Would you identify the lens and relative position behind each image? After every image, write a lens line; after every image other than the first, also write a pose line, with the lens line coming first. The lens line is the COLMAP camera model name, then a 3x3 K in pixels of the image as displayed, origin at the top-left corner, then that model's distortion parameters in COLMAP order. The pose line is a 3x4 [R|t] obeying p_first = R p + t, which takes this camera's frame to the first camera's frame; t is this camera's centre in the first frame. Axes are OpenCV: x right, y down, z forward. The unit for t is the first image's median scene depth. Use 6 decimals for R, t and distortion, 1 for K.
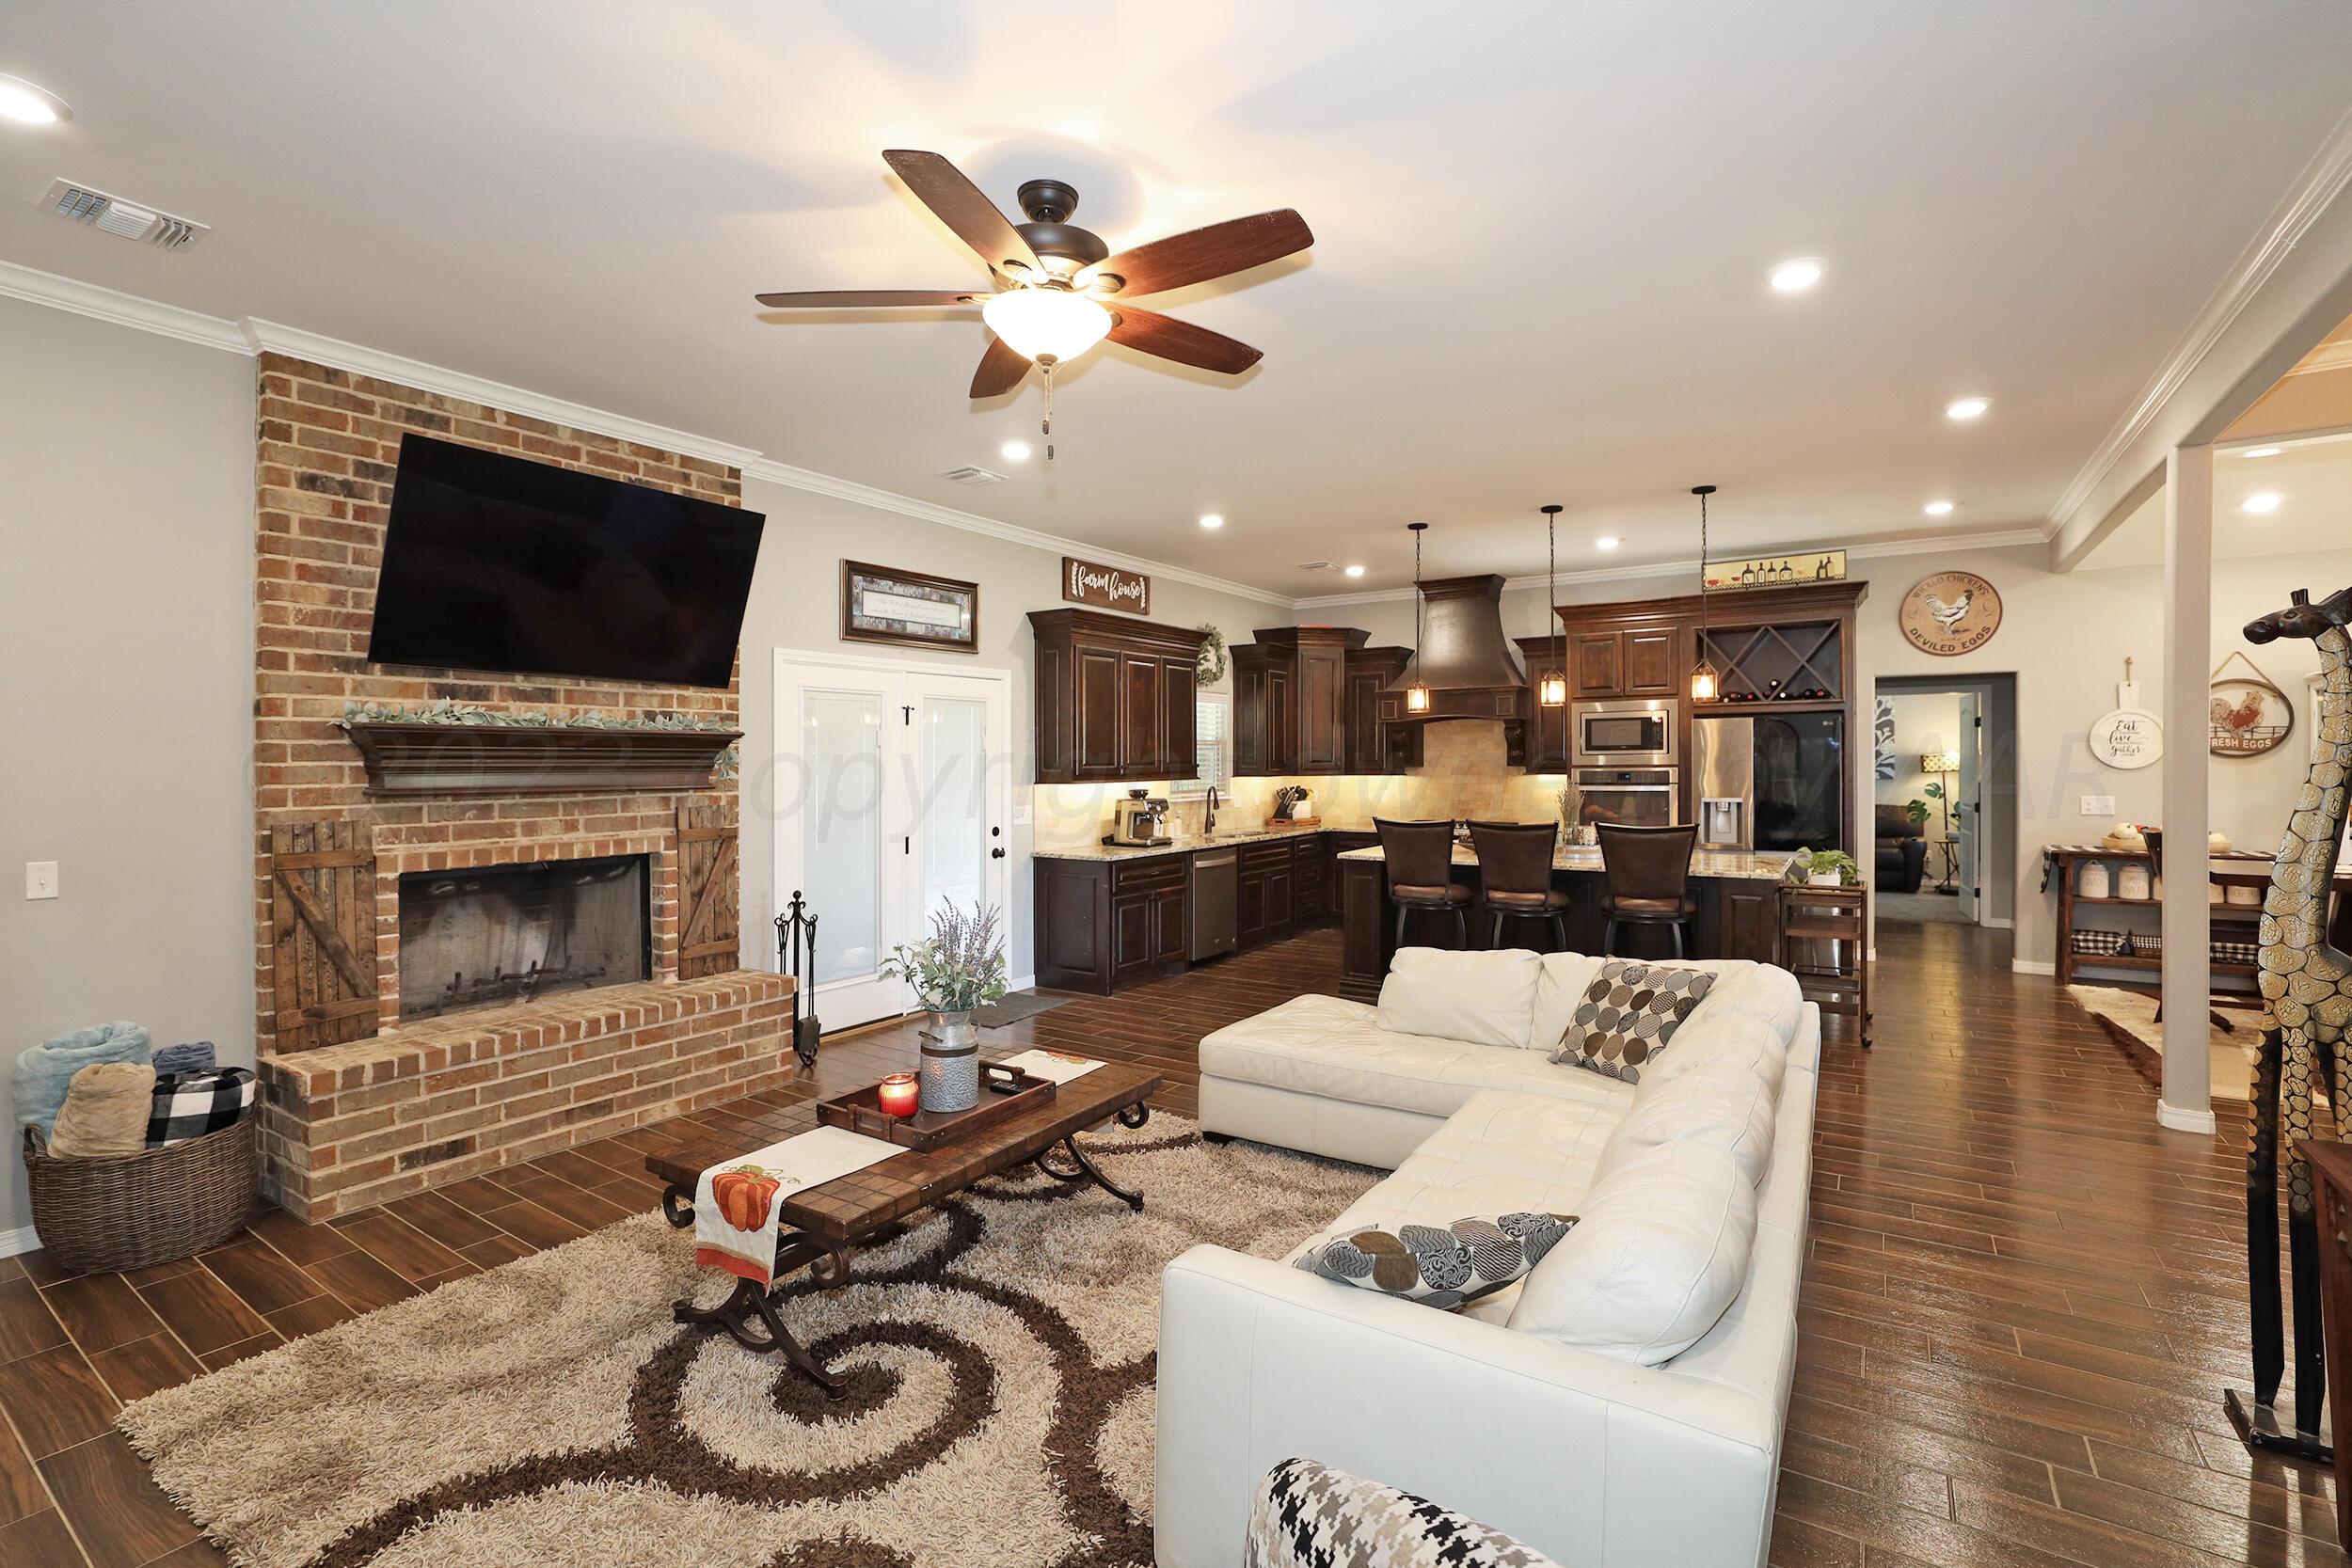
lens RADIAL K [[1067.7, 0, 1191.0], [0, 1067.7, 764.2], [0, 0, 1]] dist [-0.035185, 0.000316]
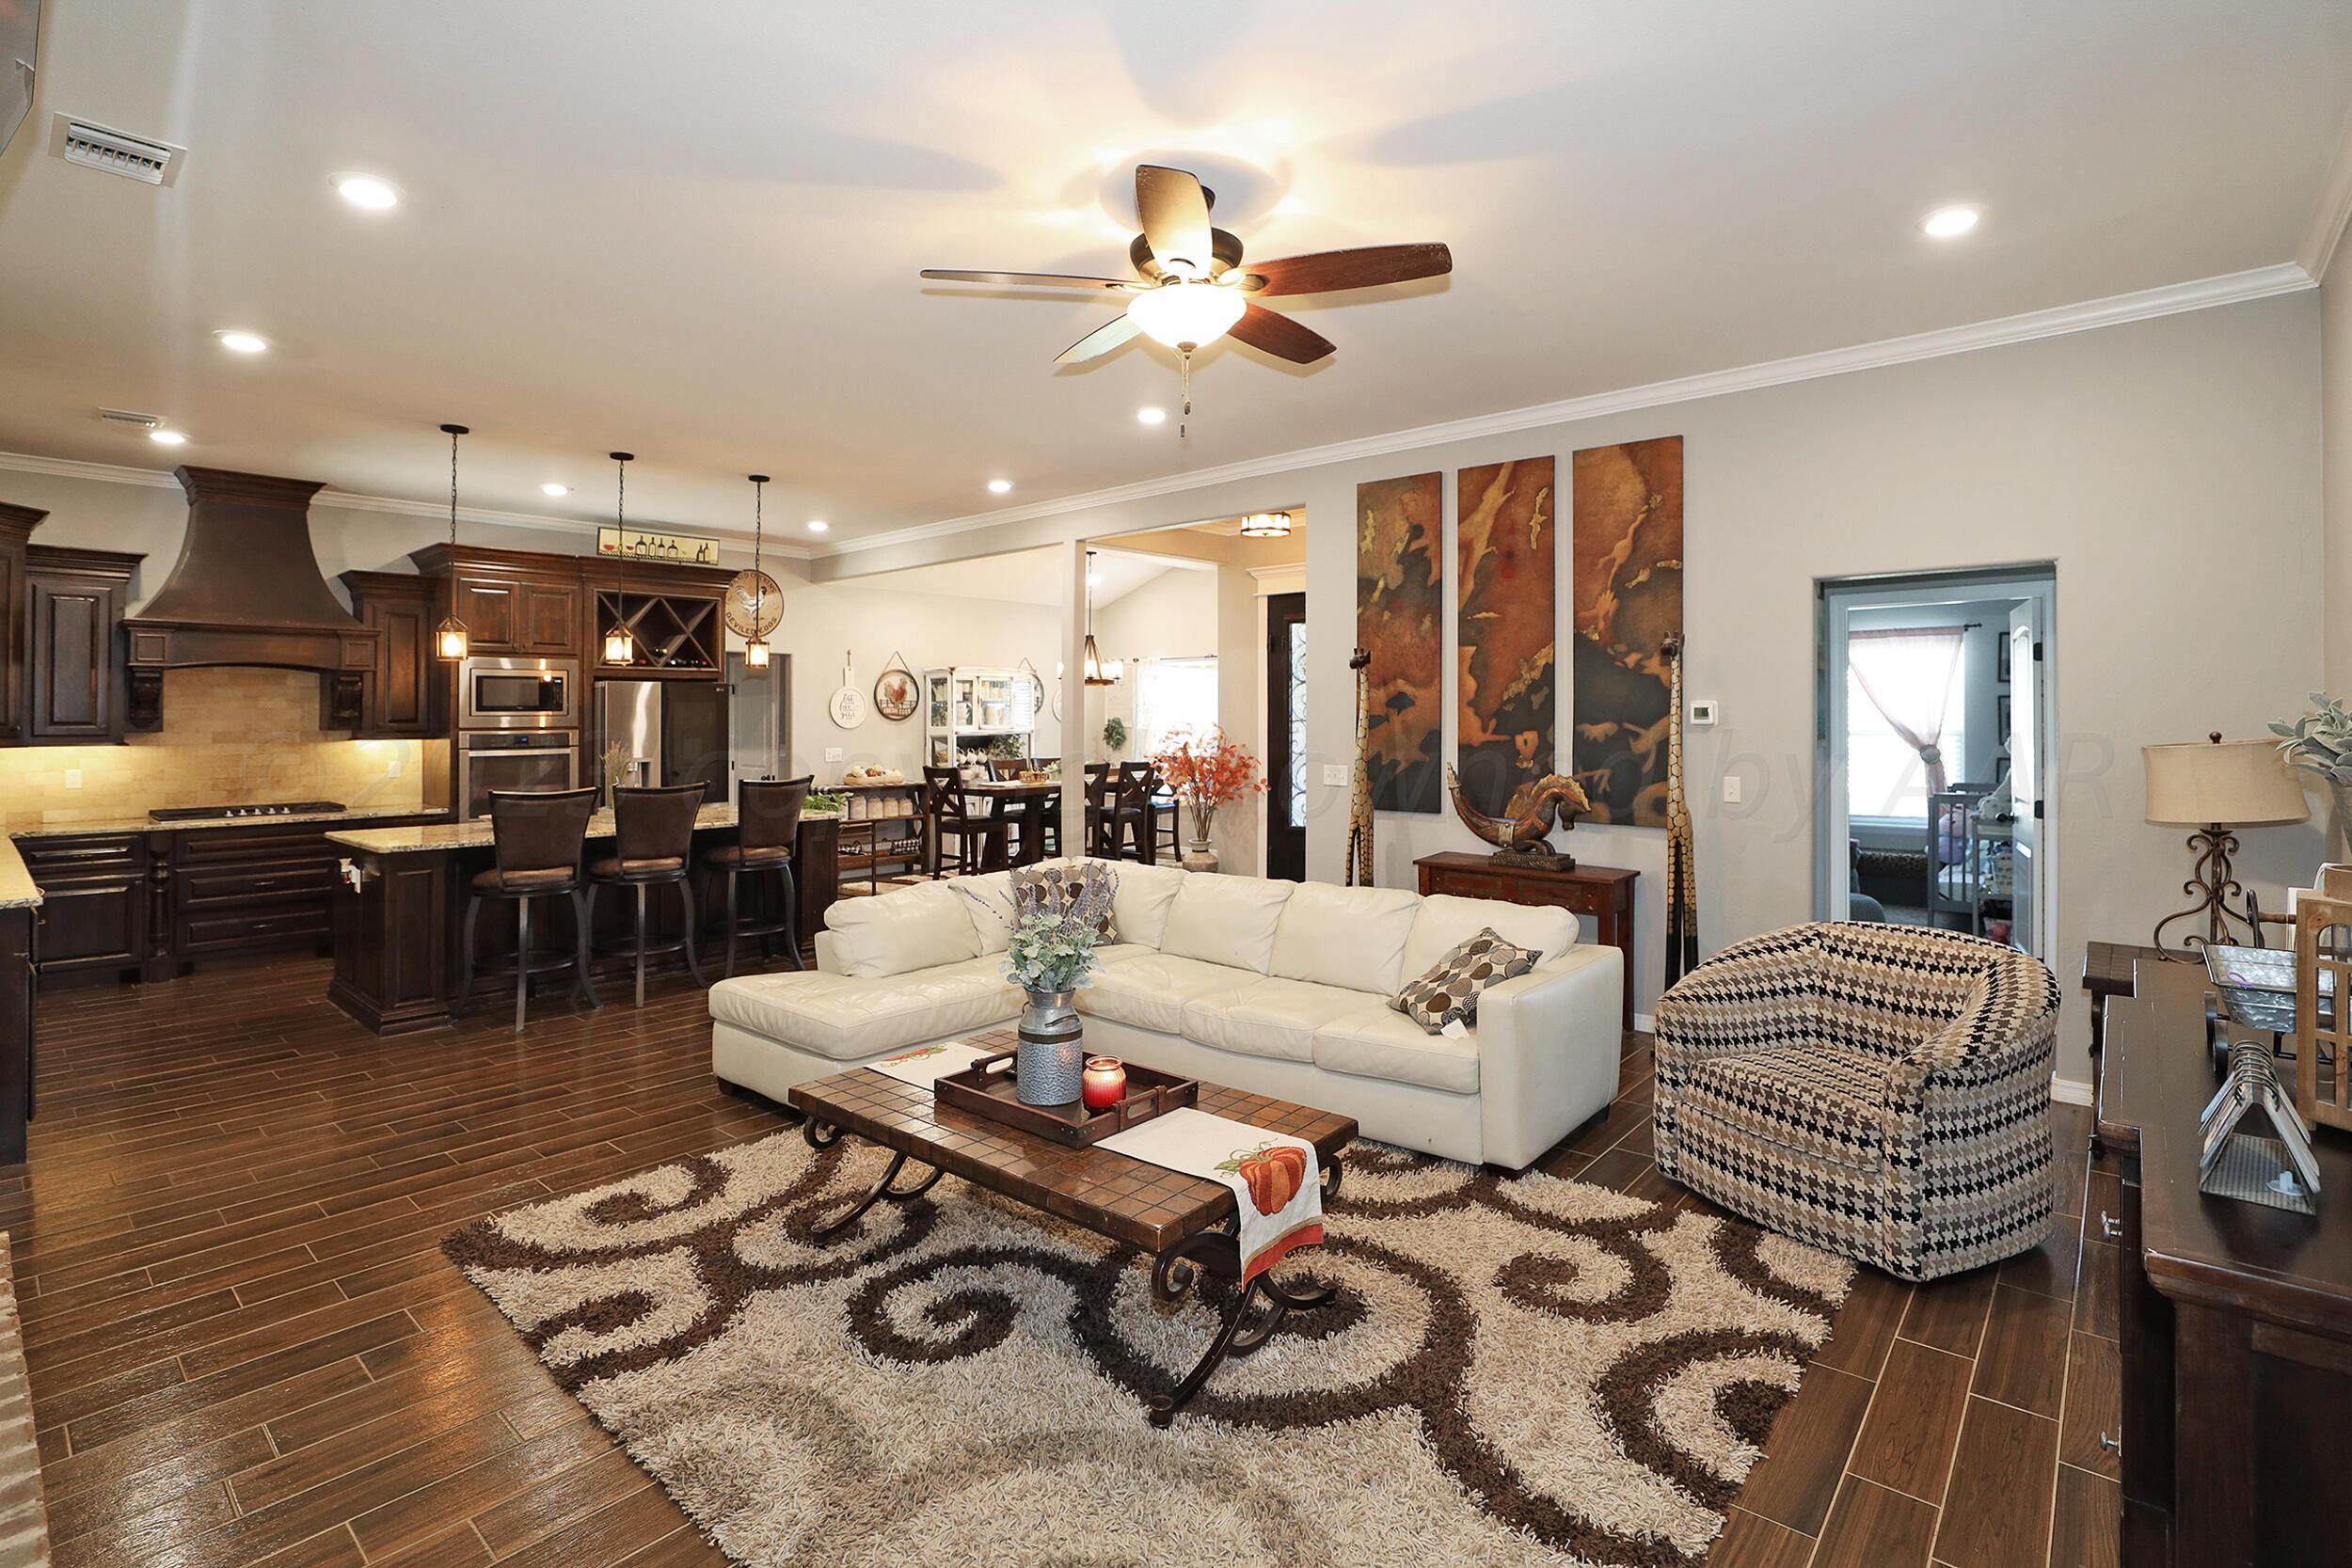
lens RADIAL K [[1097.9, 0, 1190.0], [0, 1097.9, 704.8], [0, 0, 1]] dist [-0.068432, 0.030969]
pose [[0.106469, 0.017197, 0.994167, -0.498624], [0.008164, 0.999802, -0.018169, 0.003199], [-0.994282, 0.010051, 0.106308, 0.346078]]
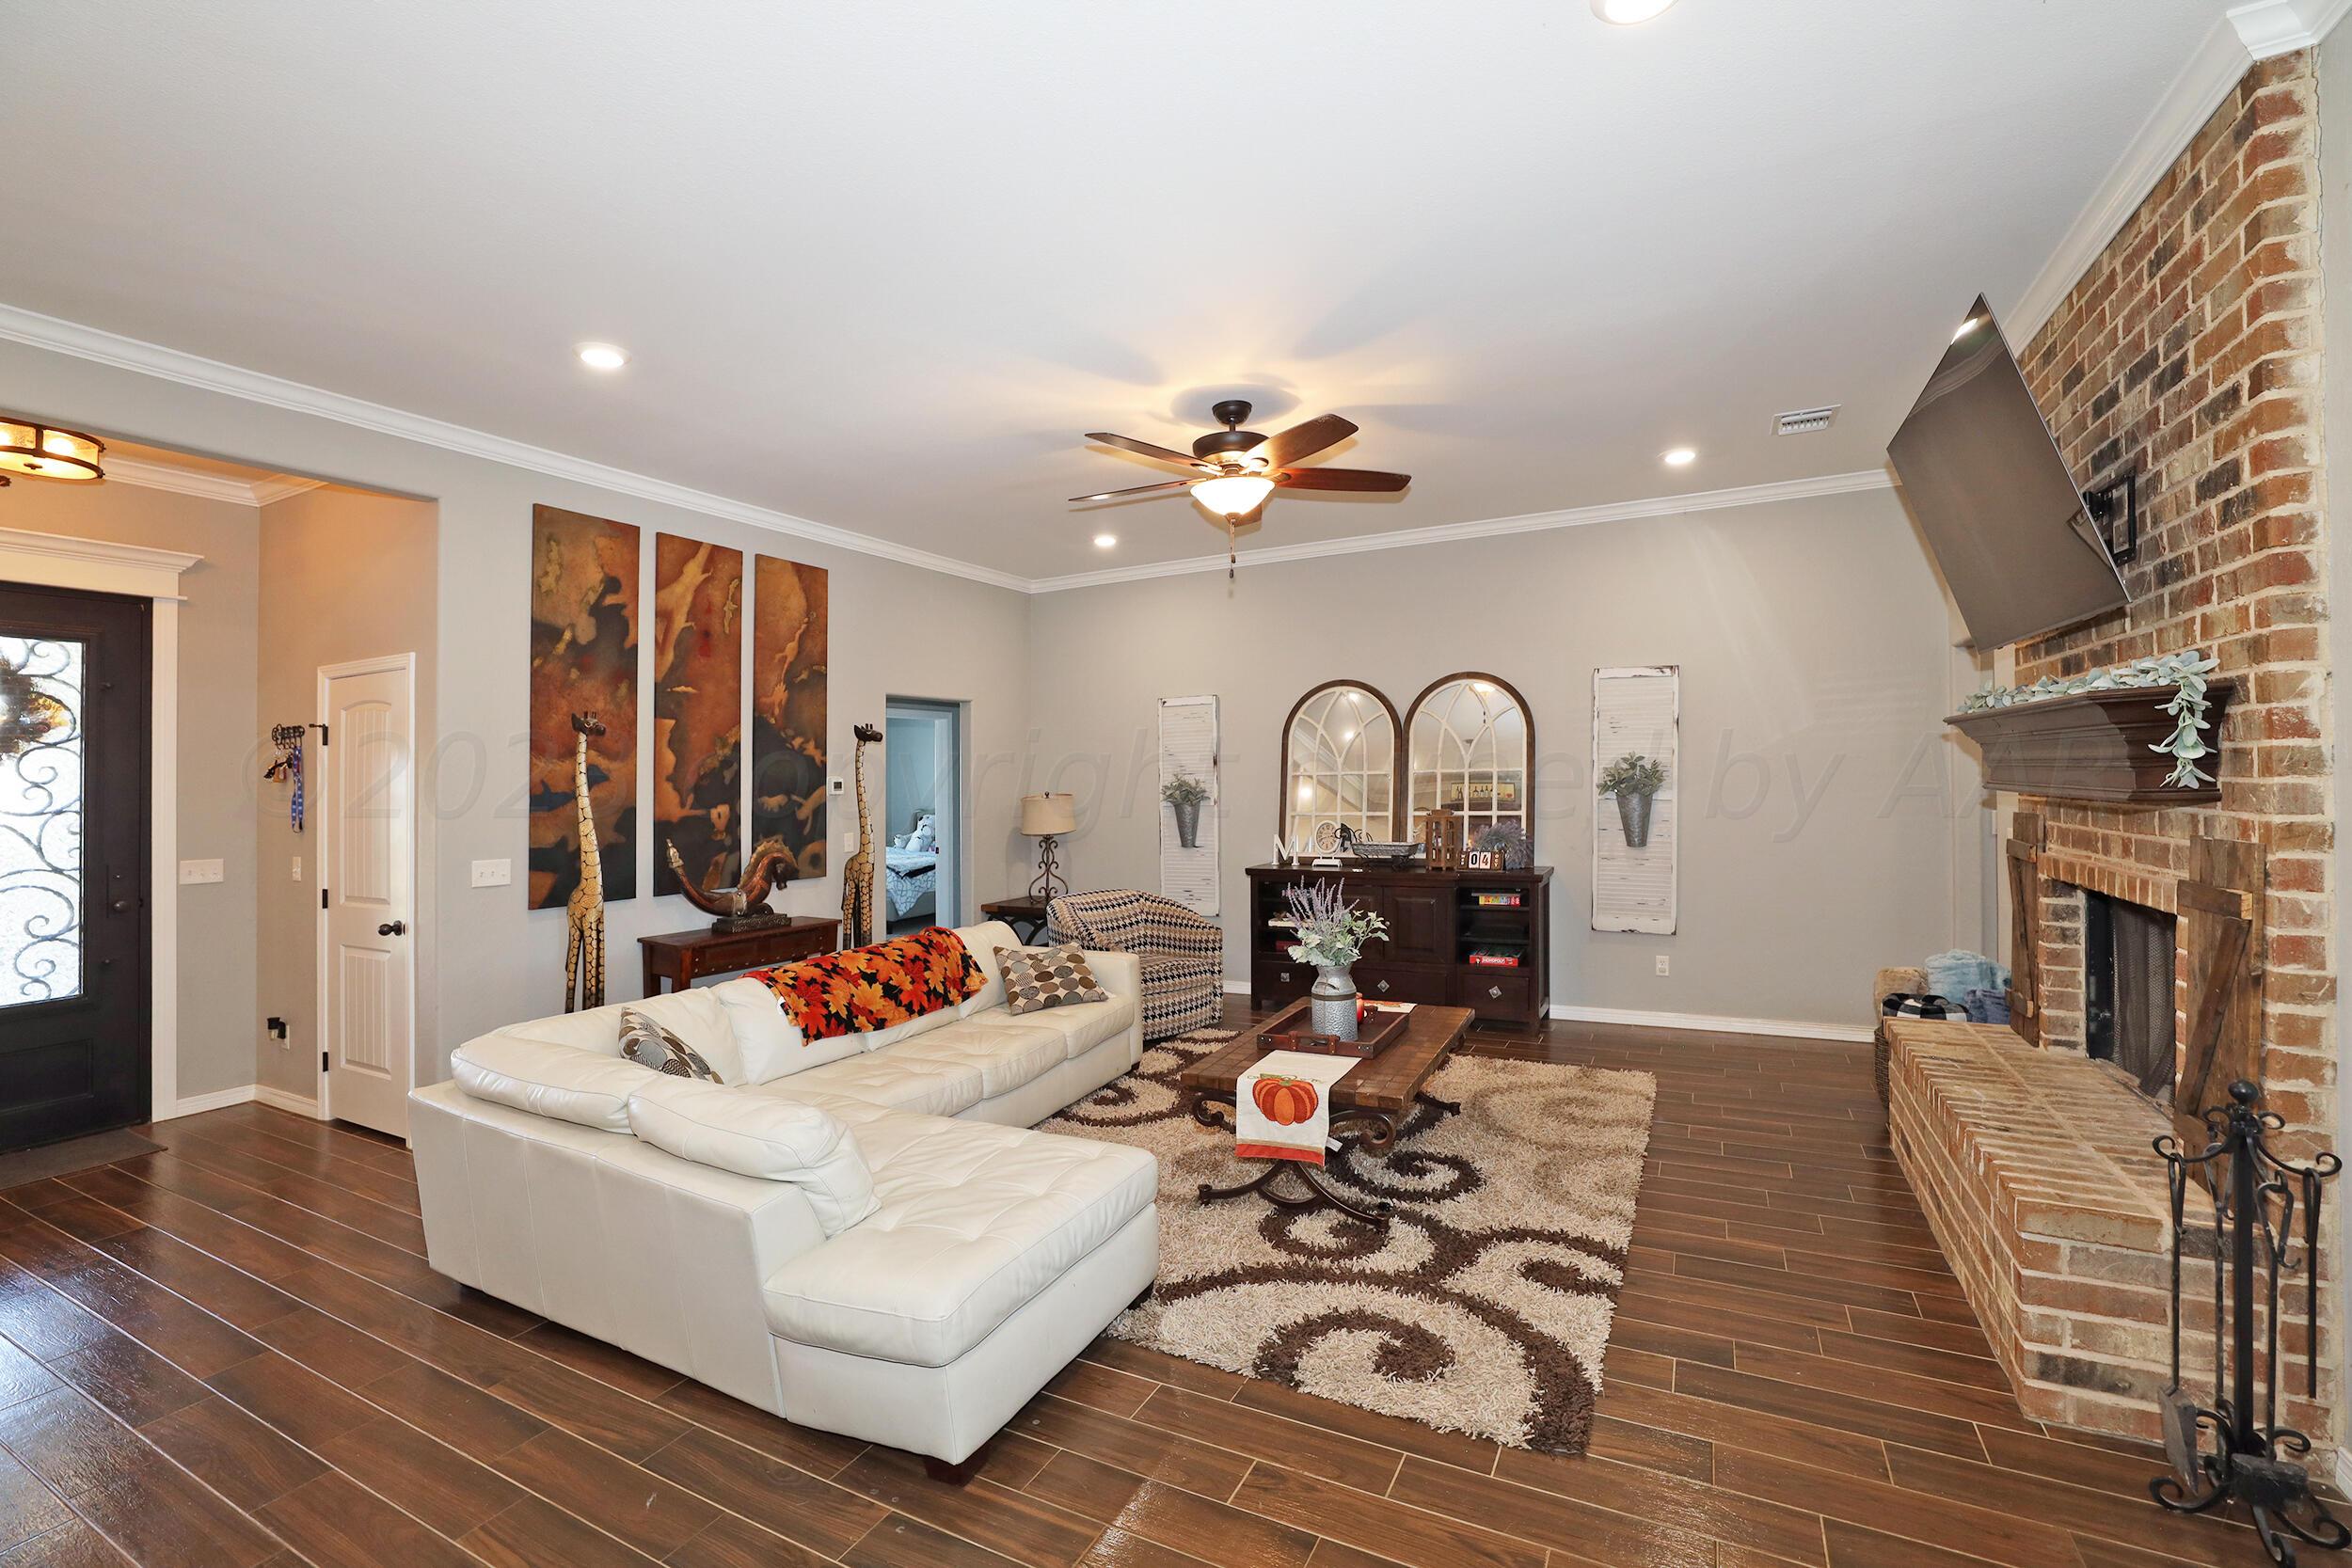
lens RADIAL K [[1010.7, 0, 1176.0], [0, 1010.7, 784.0], [0, 0, 1]] dist [-0.020087, 0.000421]
pose [[-0.993954, 0.030150, -0.105578, 0.037898], [0.029436, 0.999532, 0.008314, -0.002037], [0.105780, 0.005156, -0.994376, 0.972597]]
